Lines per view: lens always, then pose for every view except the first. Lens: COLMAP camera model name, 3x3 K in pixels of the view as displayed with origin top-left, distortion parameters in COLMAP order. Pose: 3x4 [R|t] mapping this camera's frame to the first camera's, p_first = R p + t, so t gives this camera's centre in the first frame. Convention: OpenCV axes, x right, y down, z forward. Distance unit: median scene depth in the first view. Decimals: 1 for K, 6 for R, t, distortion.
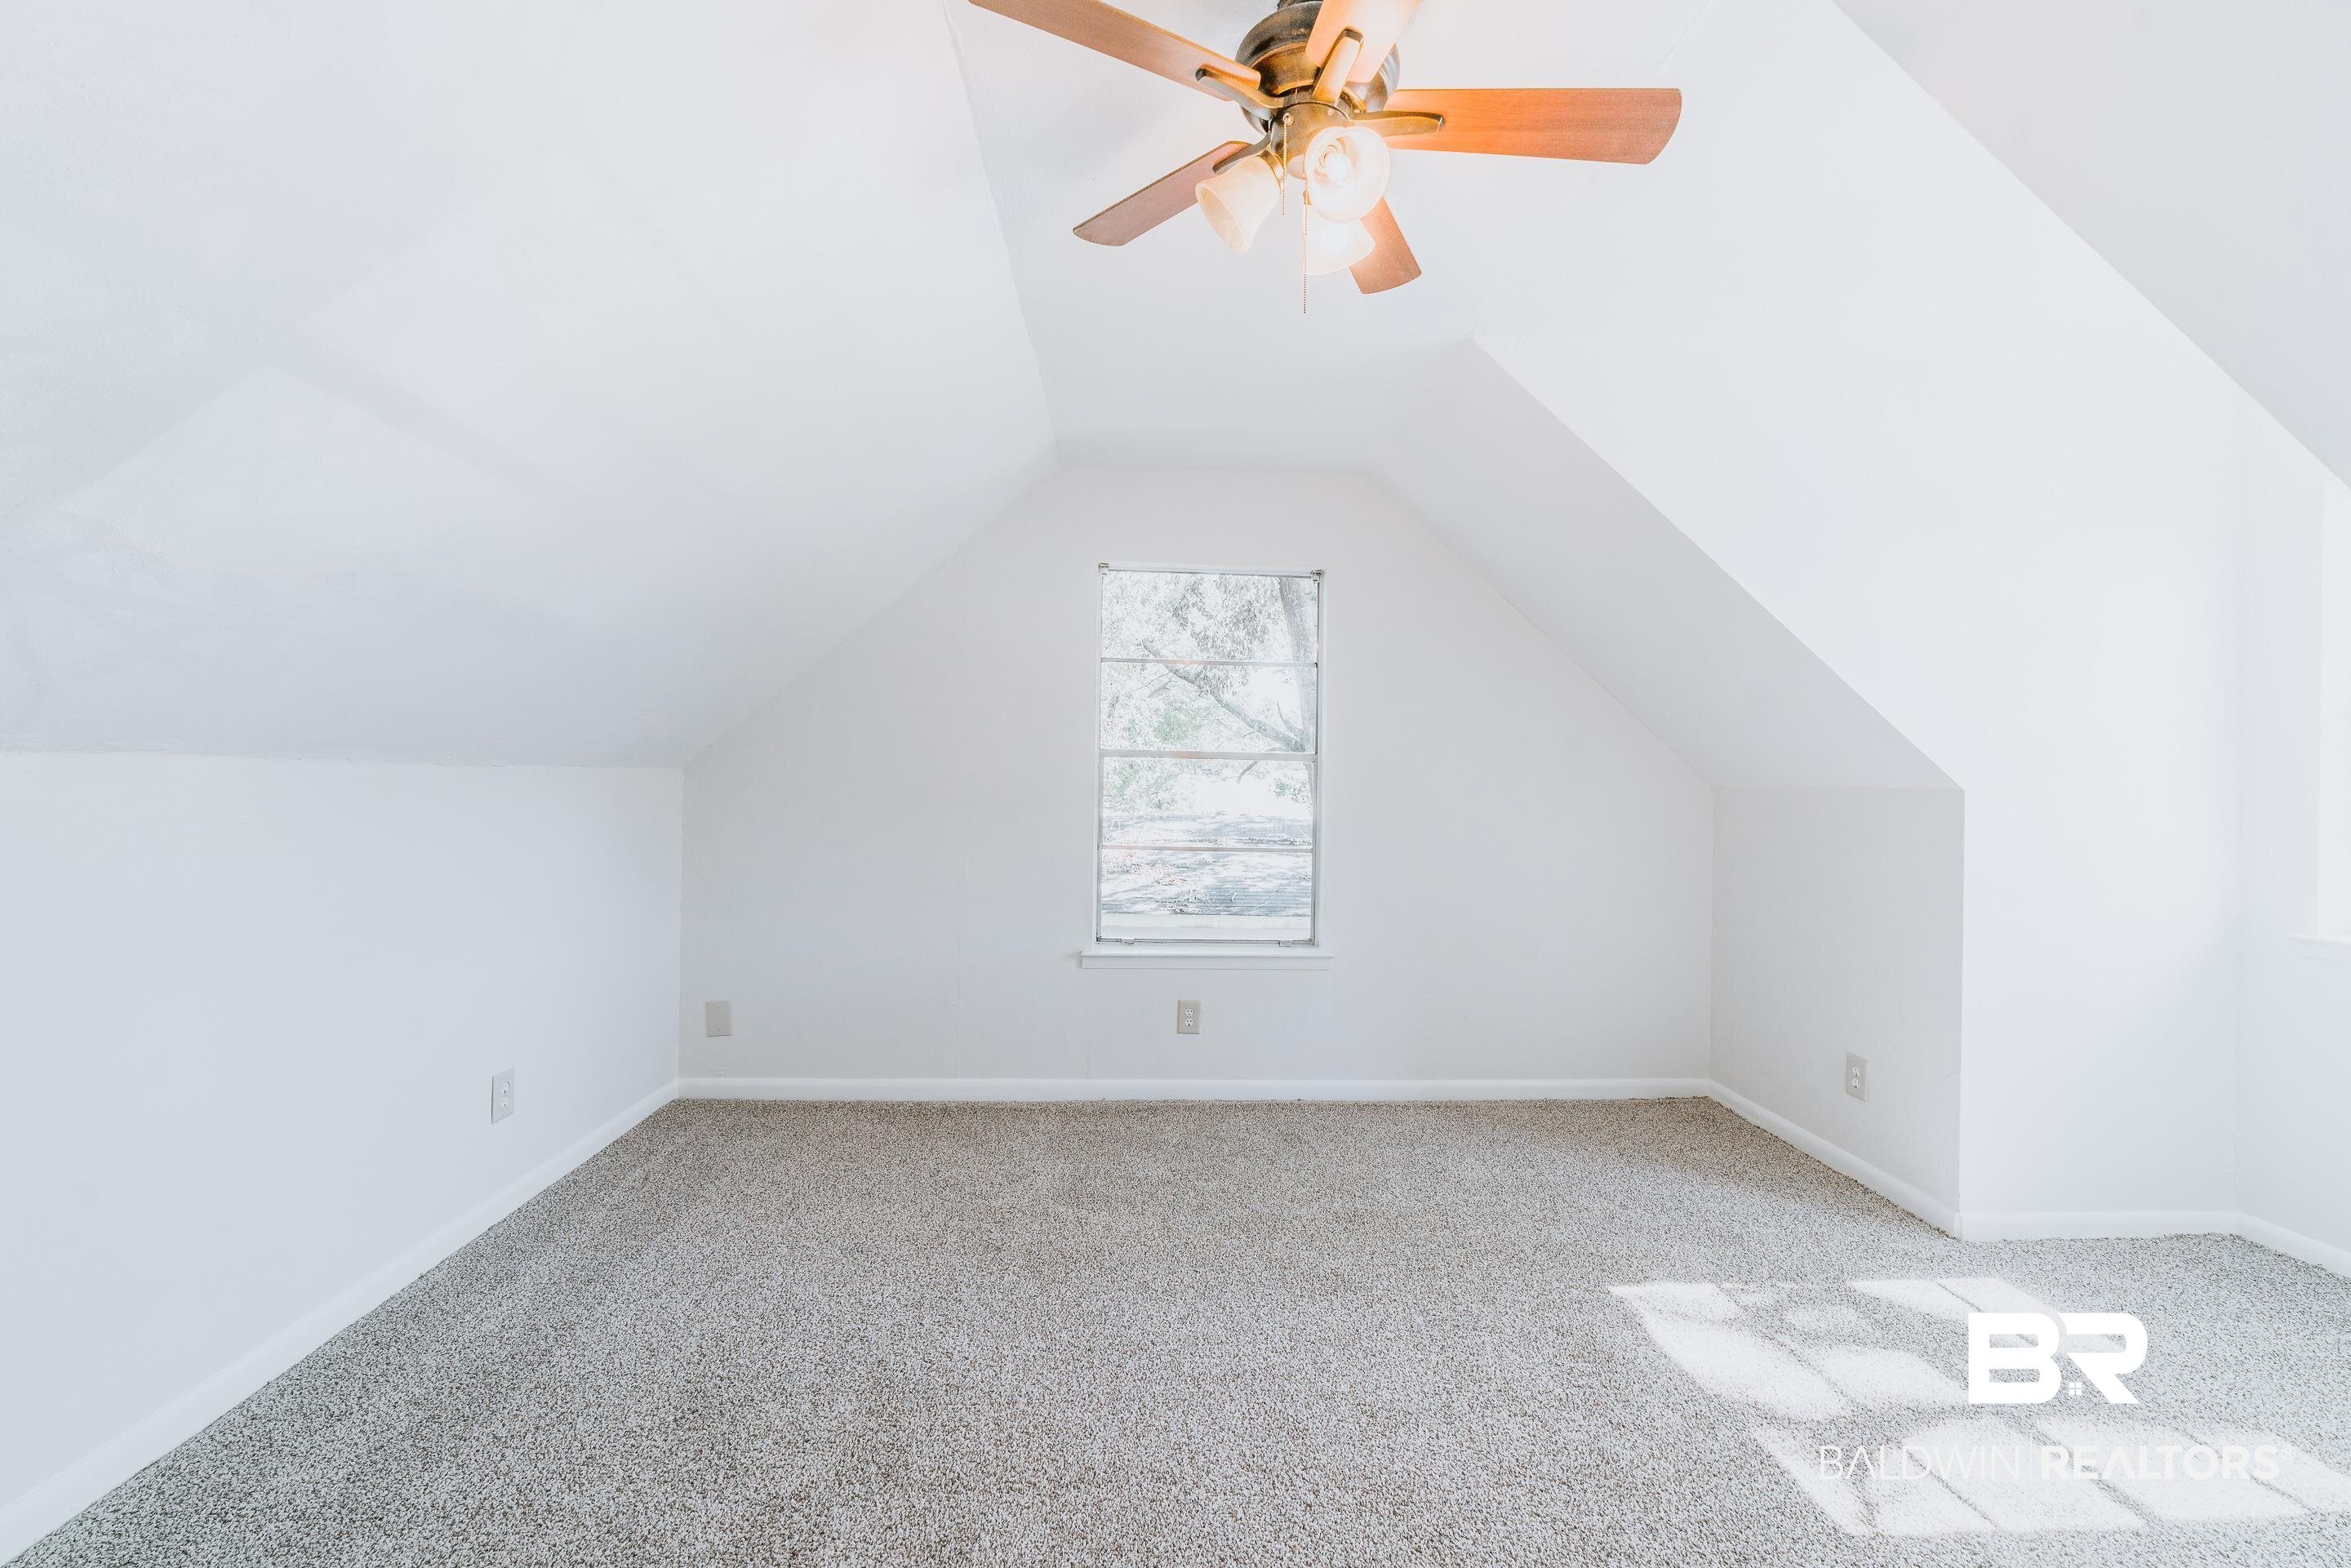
lens RADIAL K [[913.9, 0, 1179.8], [0, 913.9, 784.5], [0, 0, 1]] dist [-0.017140, 0.002307]
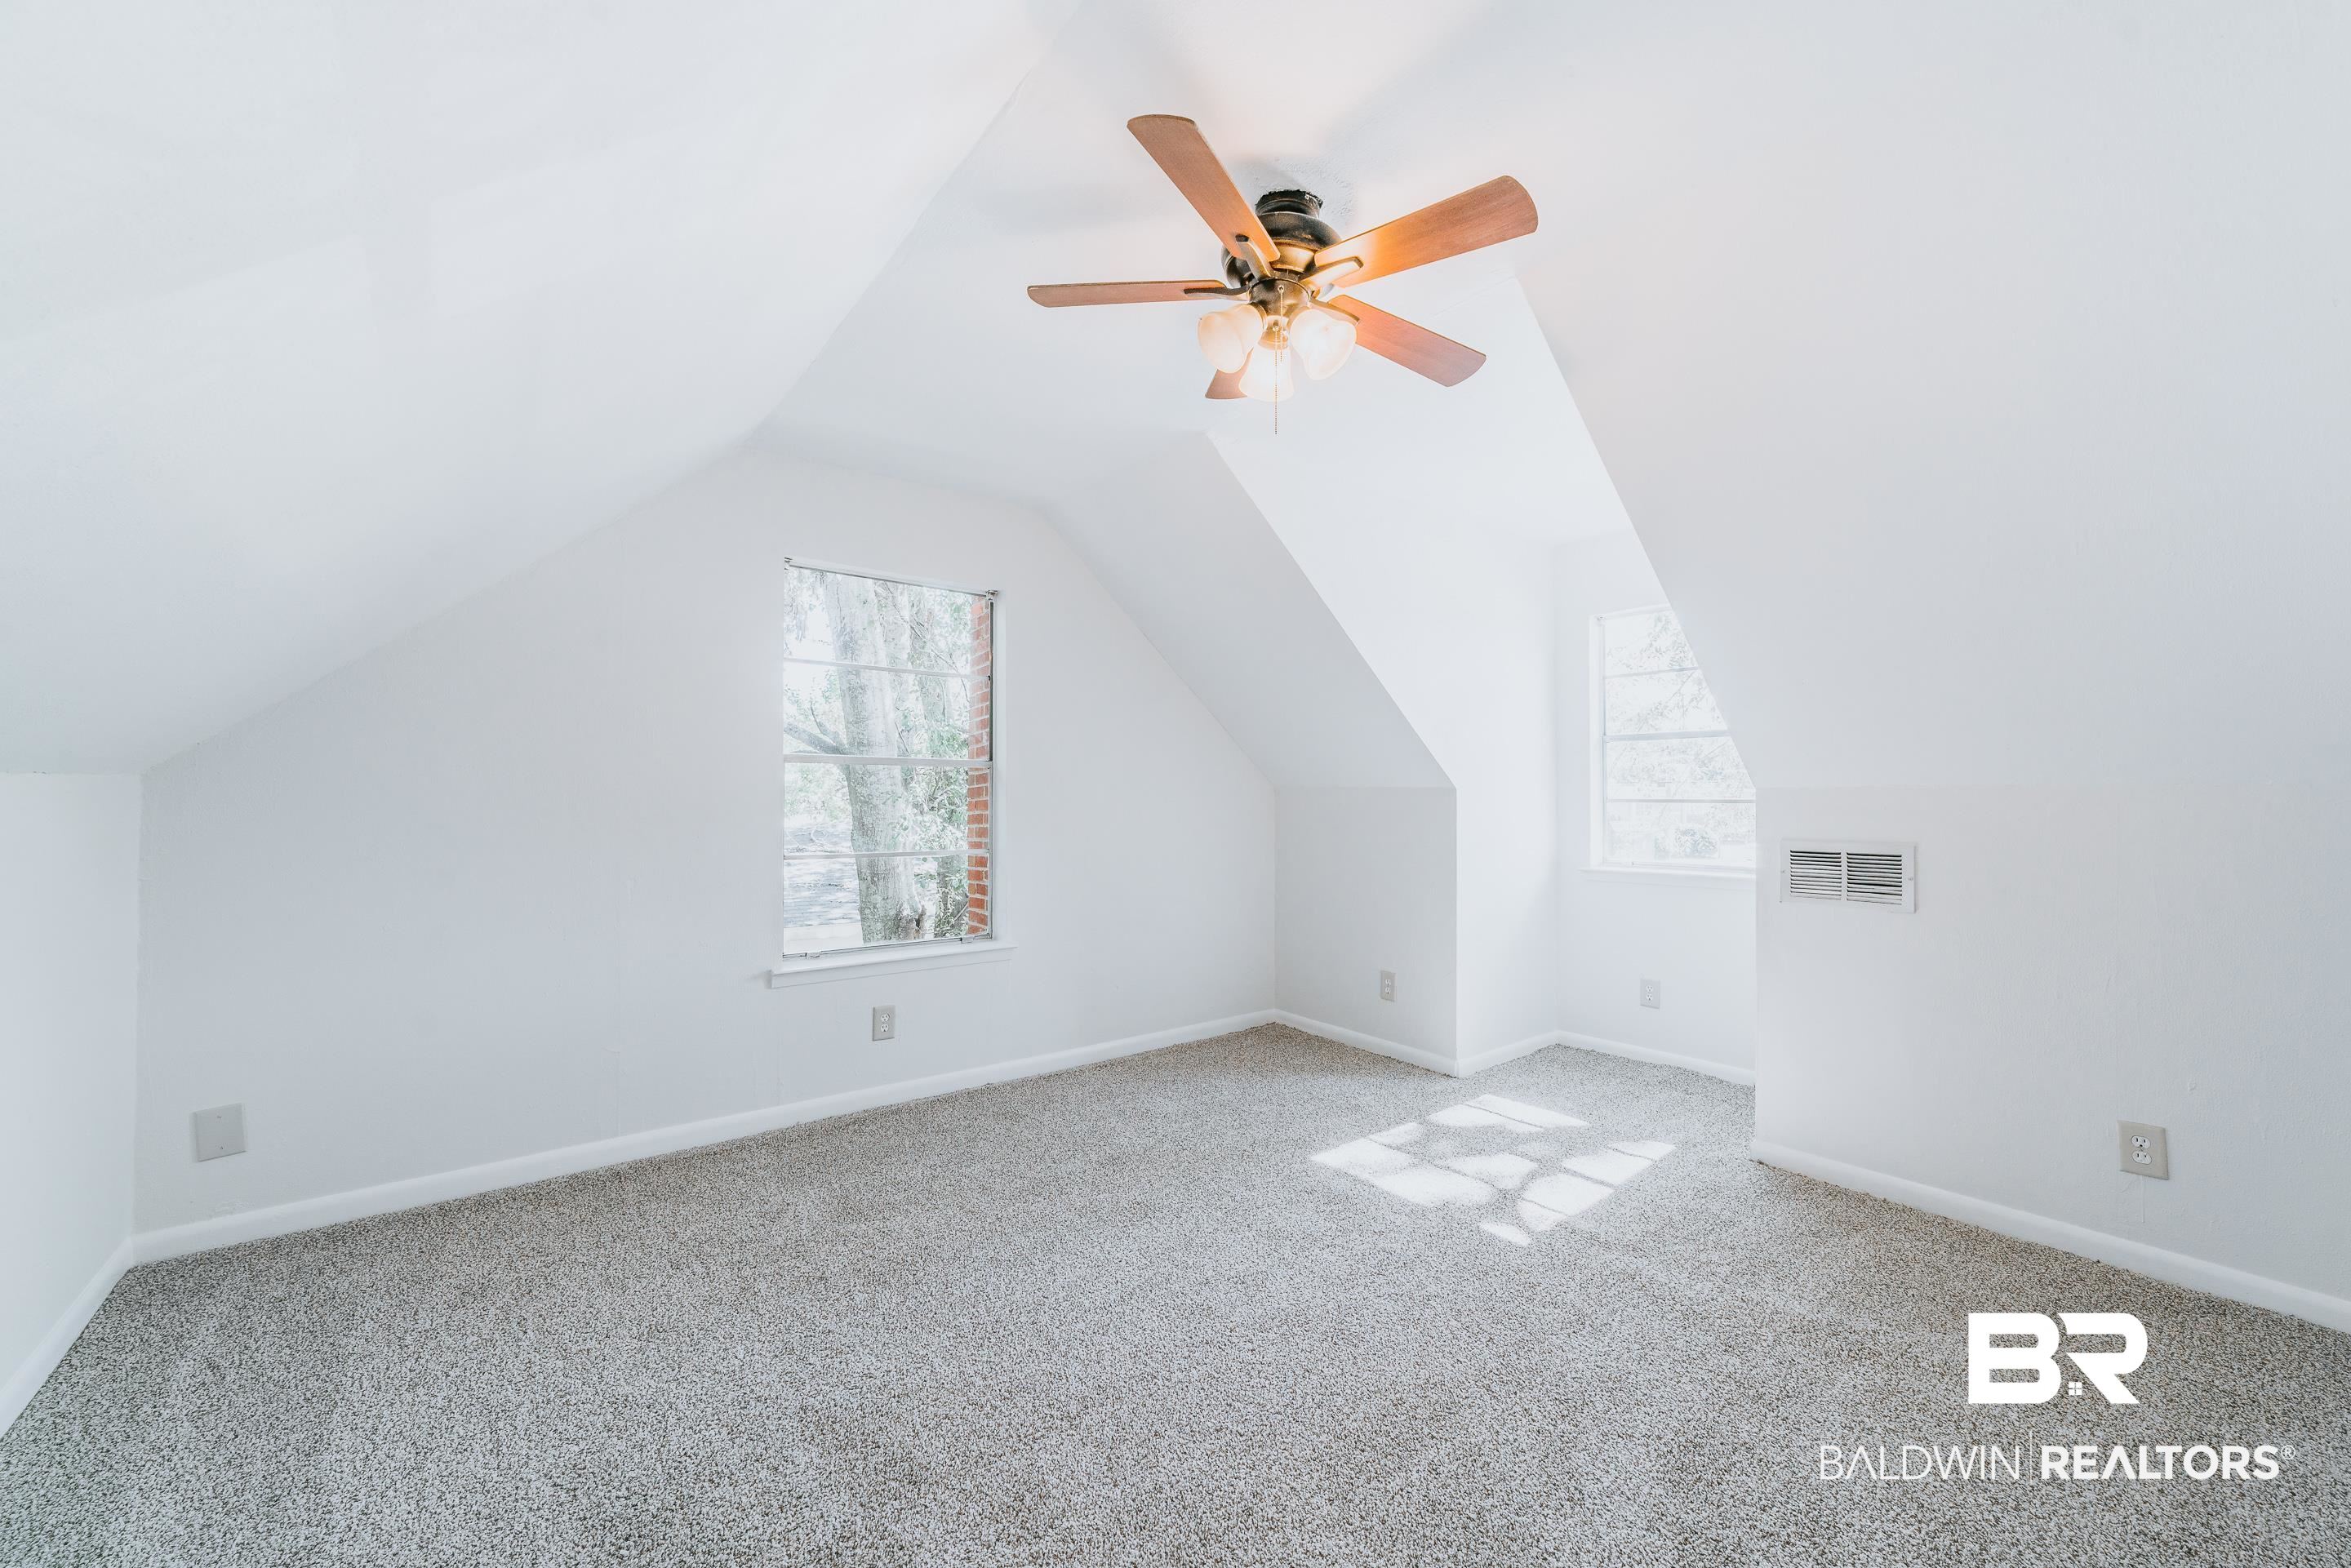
lens RADIAL K [[913.9, 0, 1166.1], [0, 913.9, 782.4], [0, 0, 1]] dist [-0.017140, 0.002307]
pose [[0.814691, -0.006906, 0.579855, -0.388656], [0.009430, 0.999955, -0.001340, -0.005780], [-0.579819, 0.006559, 0.814719, 0.007694]]
